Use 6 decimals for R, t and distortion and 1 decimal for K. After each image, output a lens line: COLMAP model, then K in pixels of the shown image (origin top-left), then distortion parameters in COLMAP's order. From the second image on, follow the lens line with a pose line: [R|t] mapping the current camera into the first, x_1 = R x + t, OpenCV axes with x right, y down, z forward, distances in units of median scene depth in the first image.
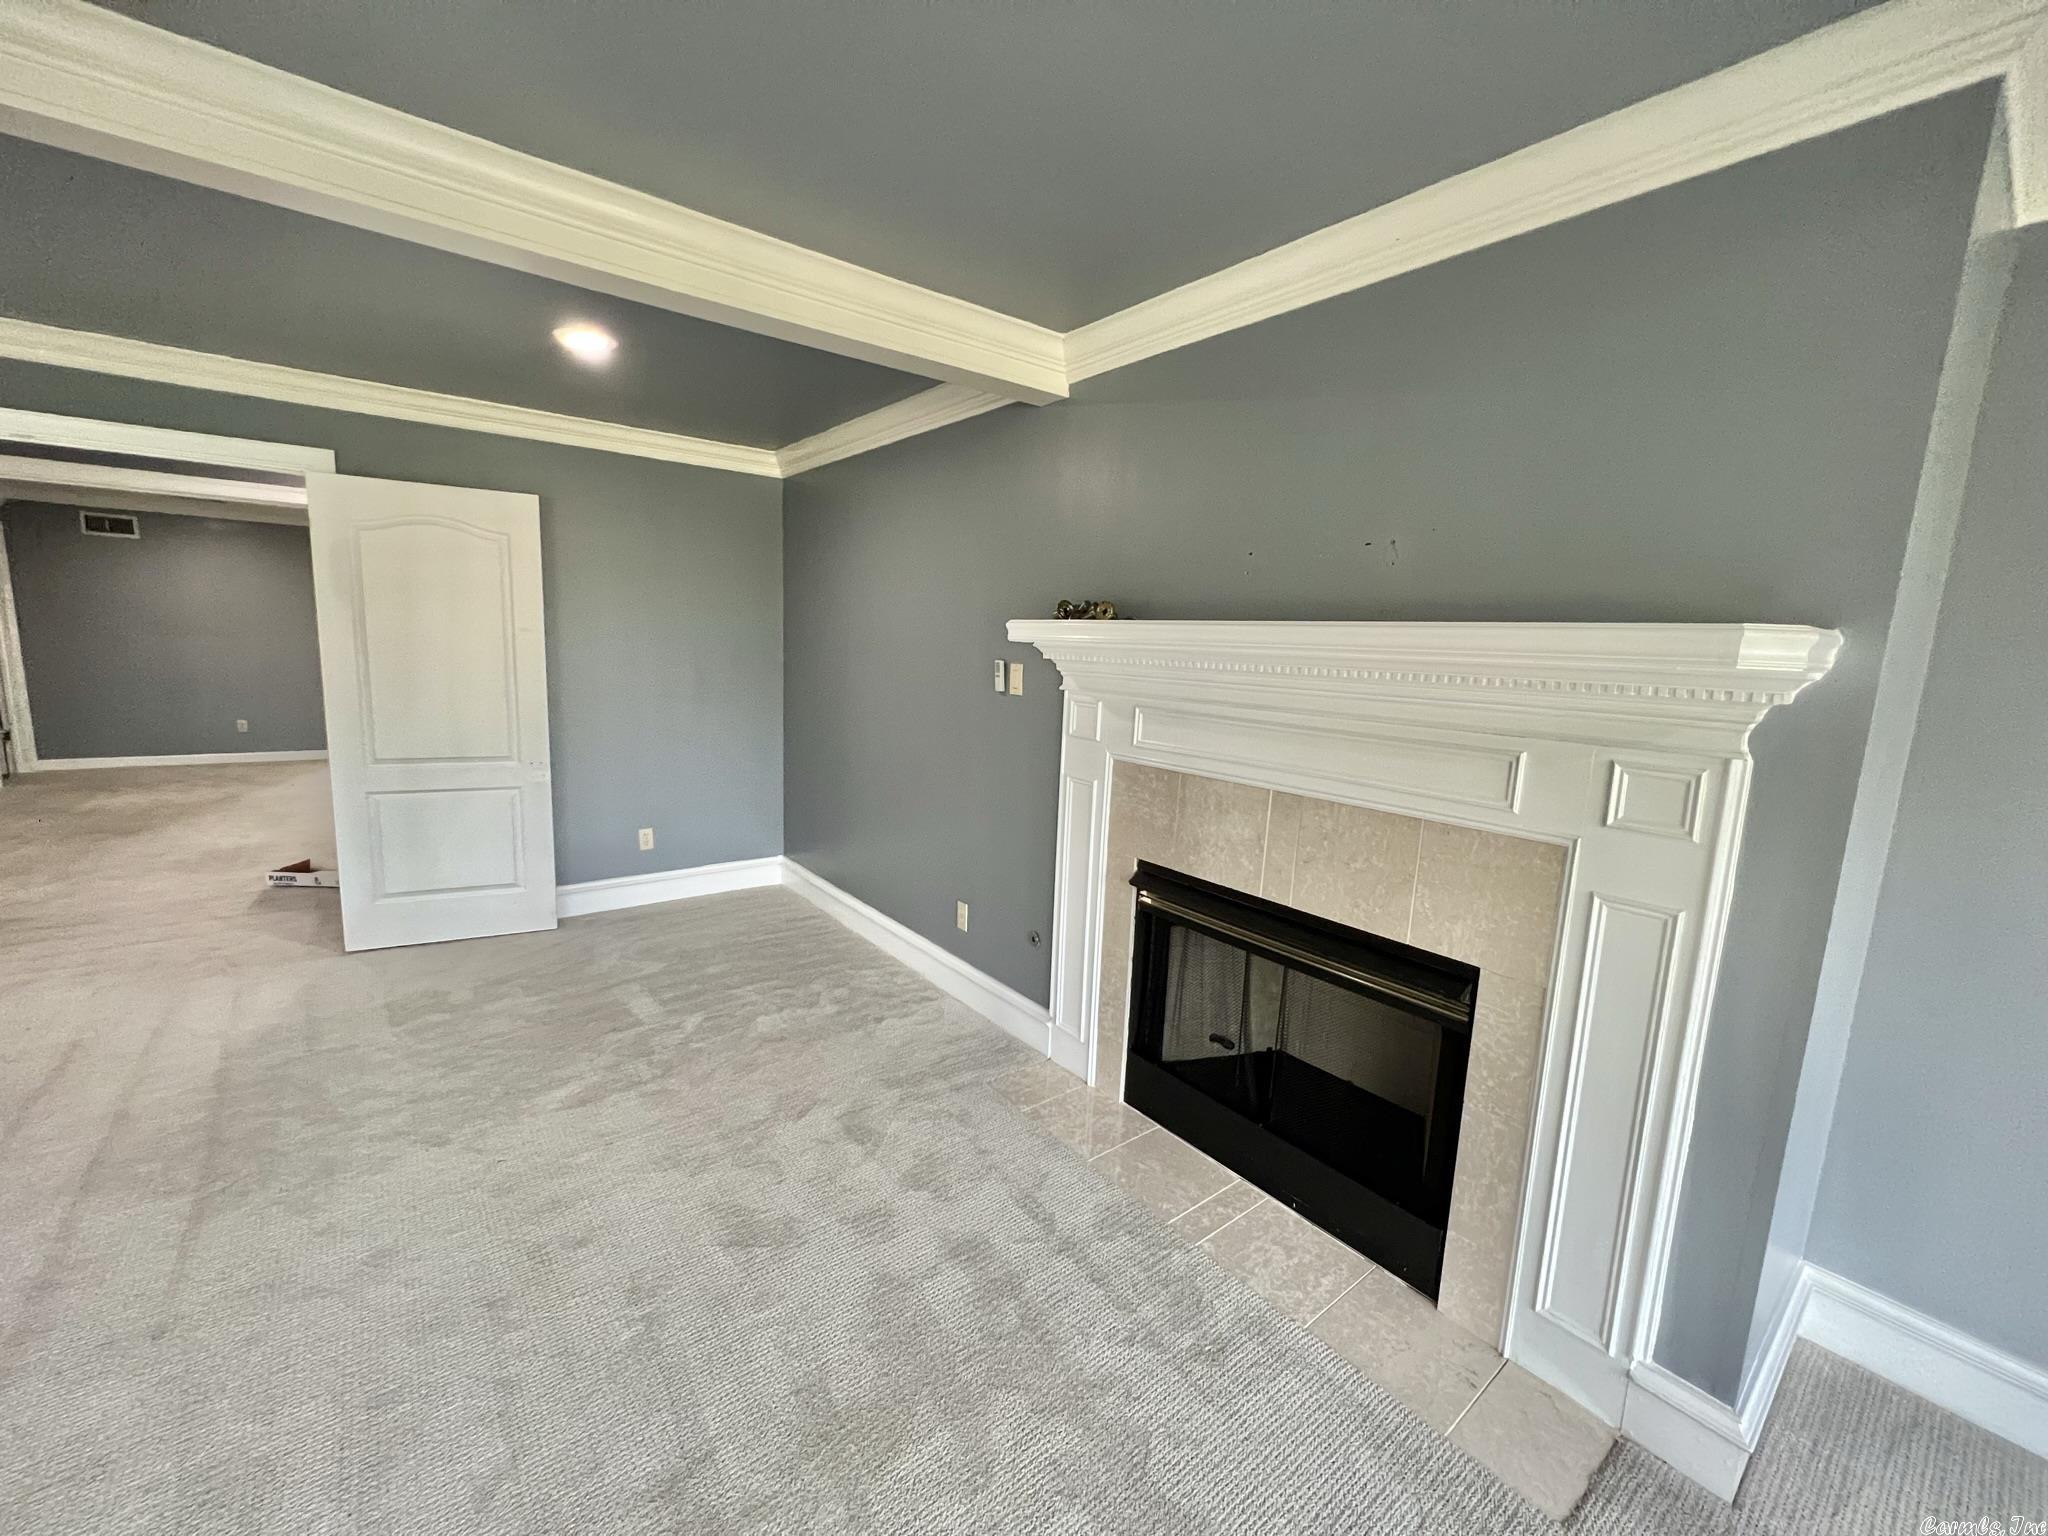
lens RADIAL K [[822.6, 0, 1024.0], [0, 822.6, 768.0], [0, 0, 1]] dist [-0.002640, -0.000544]
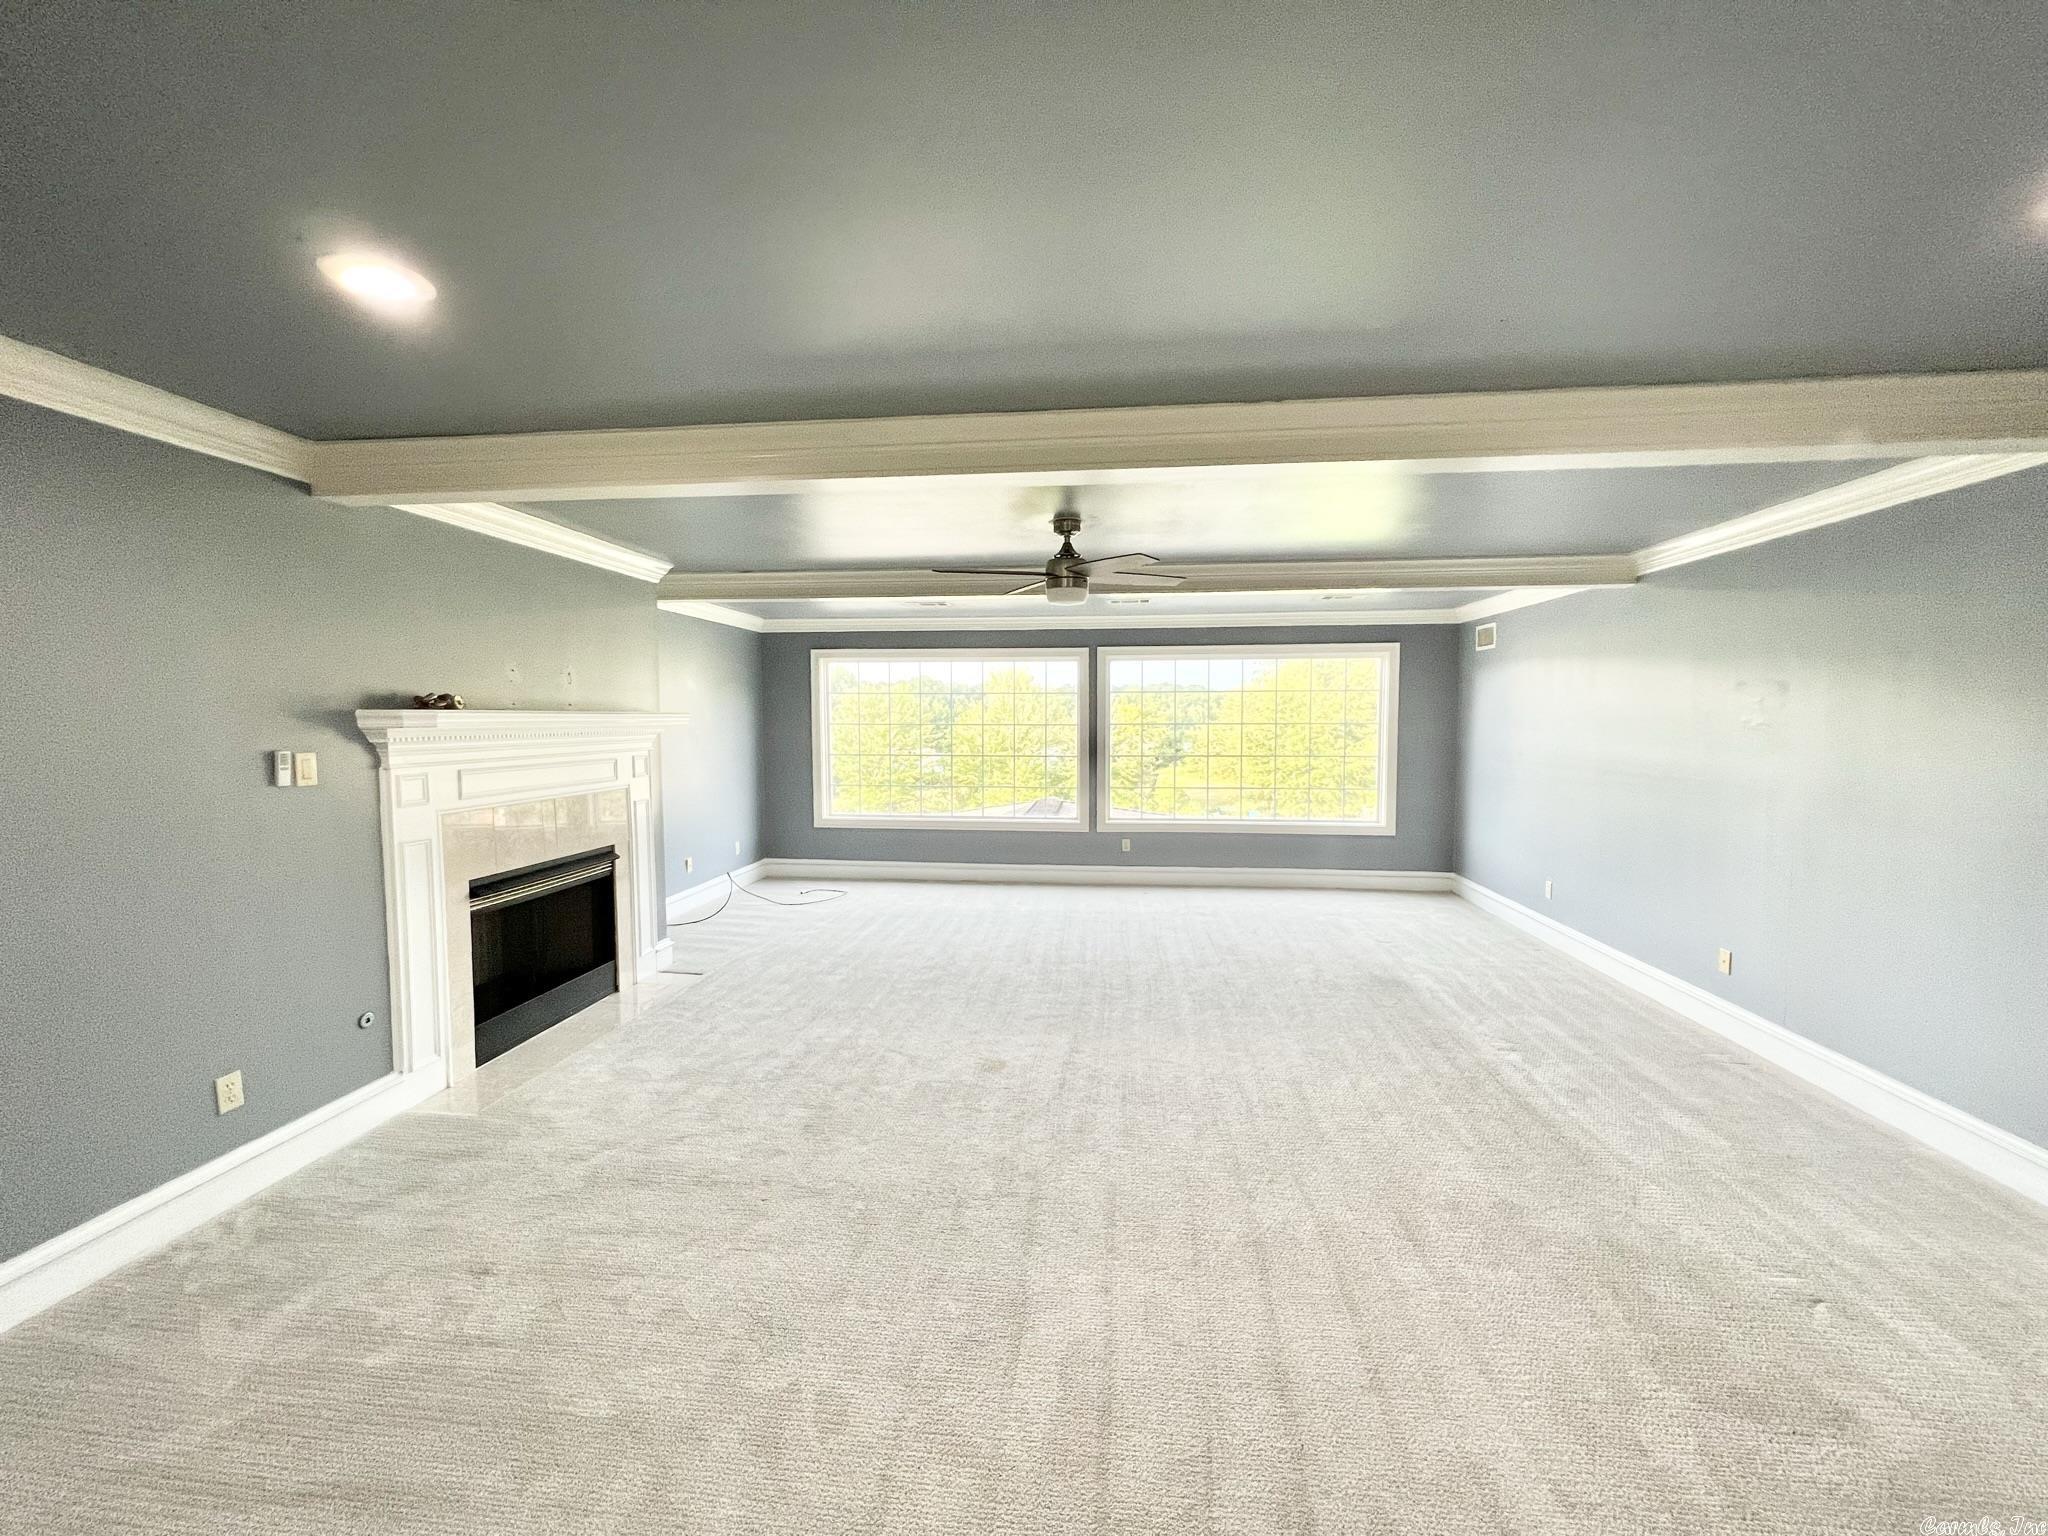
lens RADIAL K [[822.6, 0, 1024.0], [0, 822.6, 768.0], [0, 0, 1]] dist [-0.002640, -0.000544]
pose [[-0.706162, -0.080774, 0.703428, -1.388062], [0.084242, 0.976830, 0.196737, -0.250323], [-0.703021, 0.198186, -0.682996, 1.187505]]
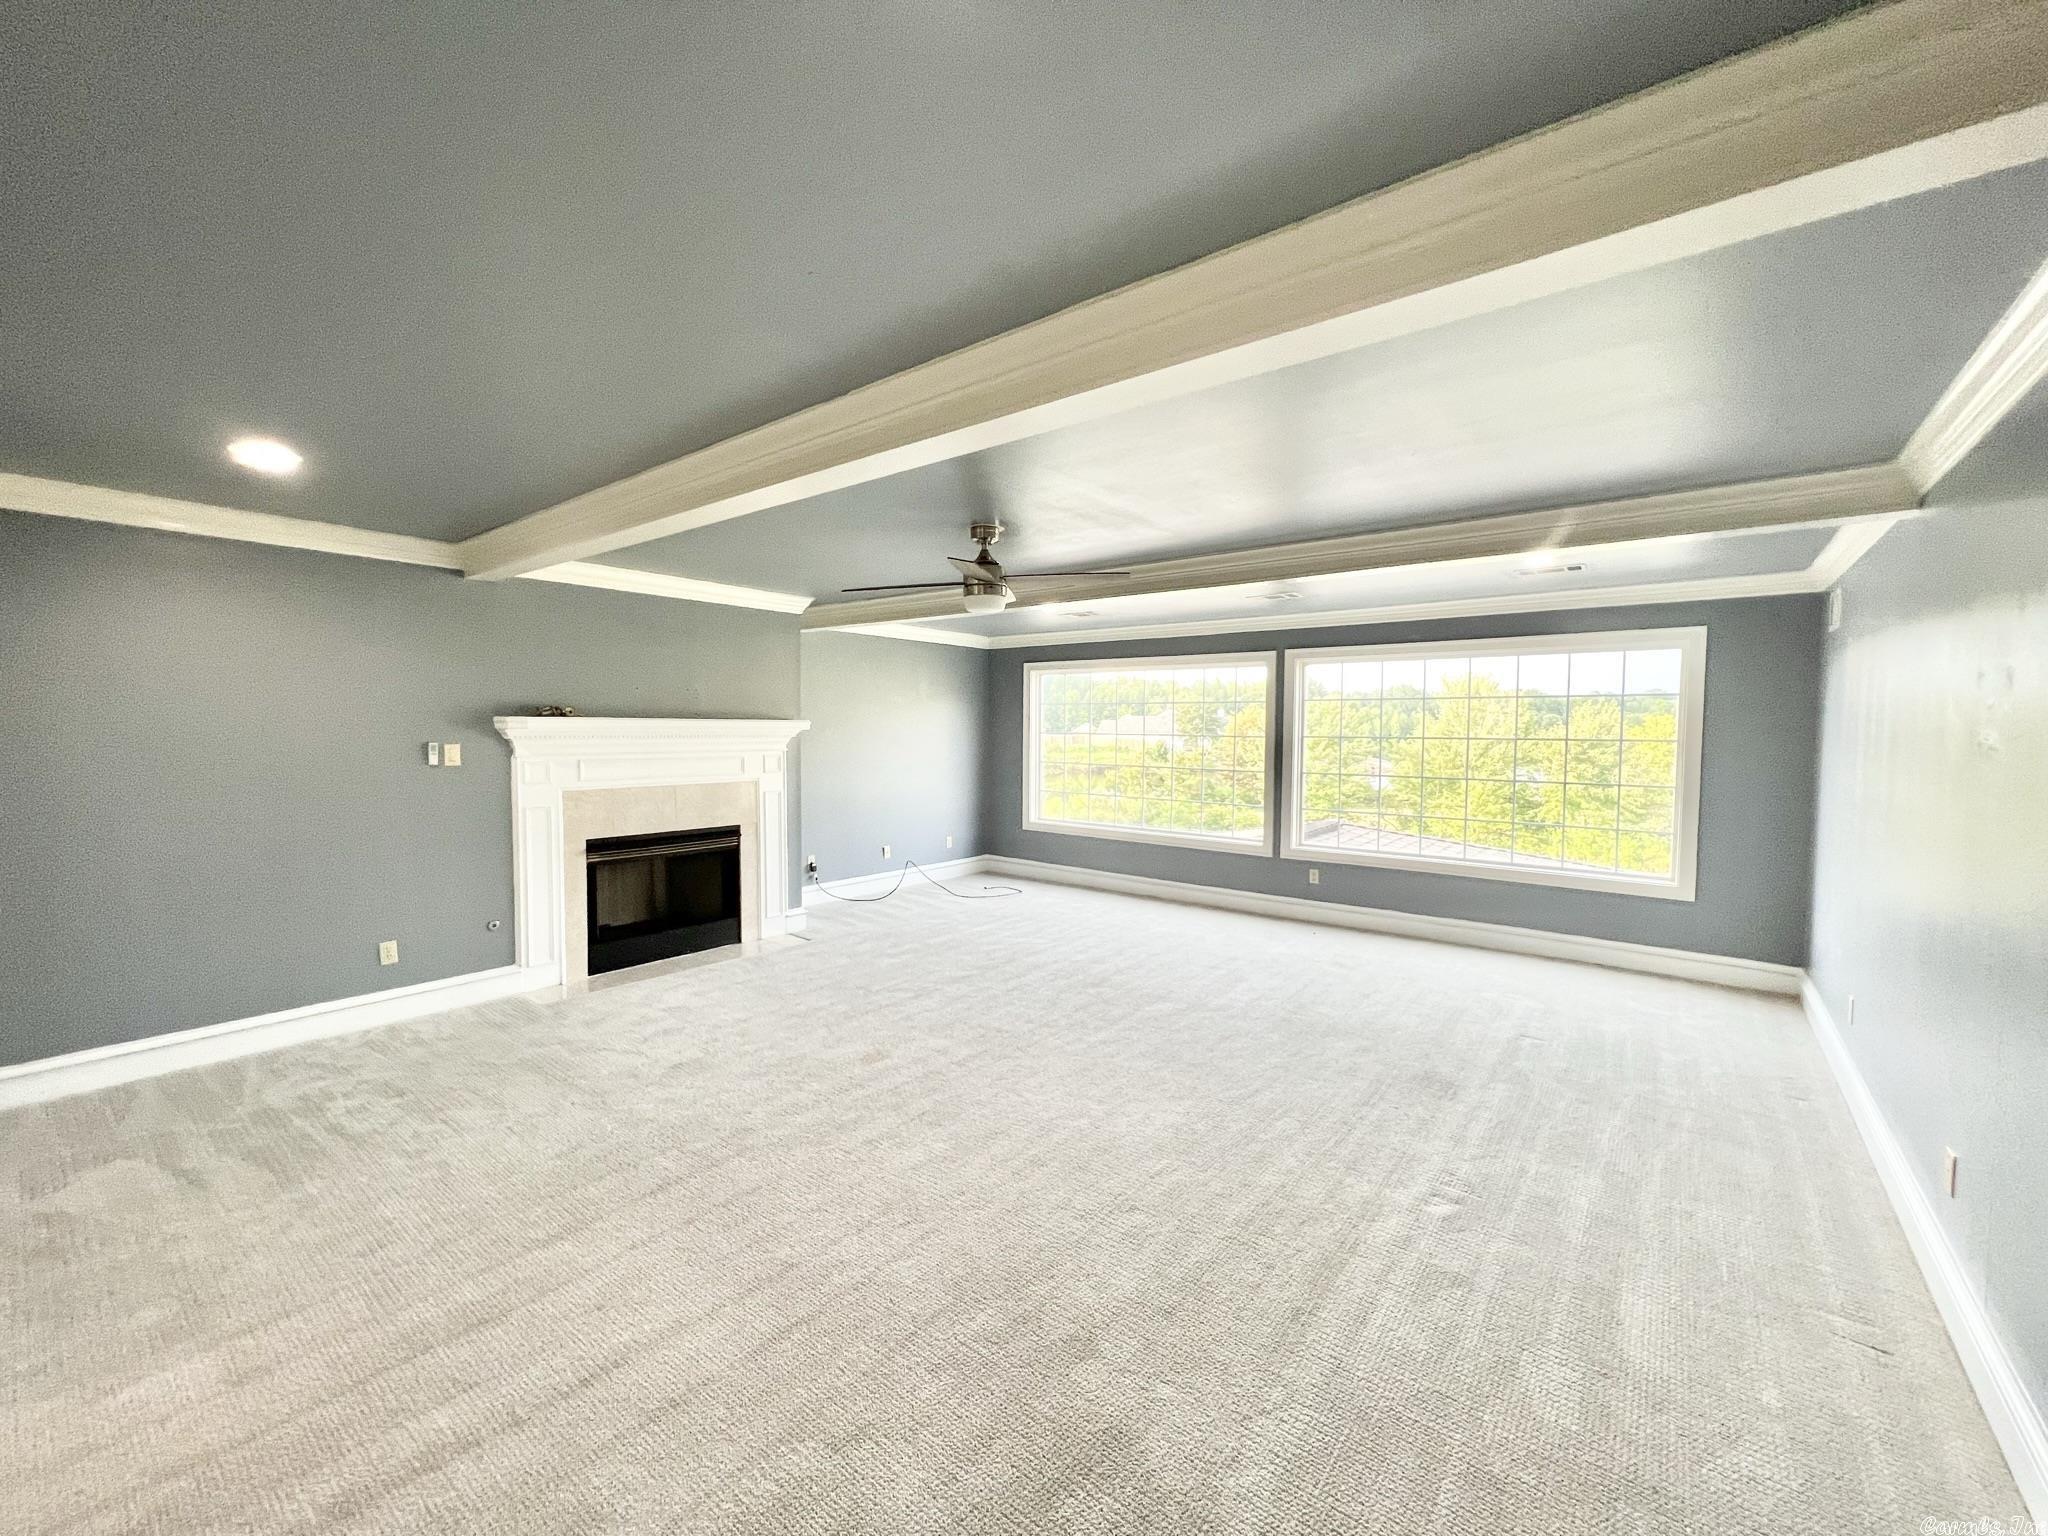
lens RADIAL K [[822.6, 0, 1024.0], [0, 822.6, 768.0], [0, 0, 1]] dist [-0.002640, -0.000544]
pose [[-0.220371, -0.088165, 0.971423, -1.825687], [0.135453, 0.983491, 0.119988, -0.136610], [-0.965965, 0.158025, -0.204791, 0.366169]]
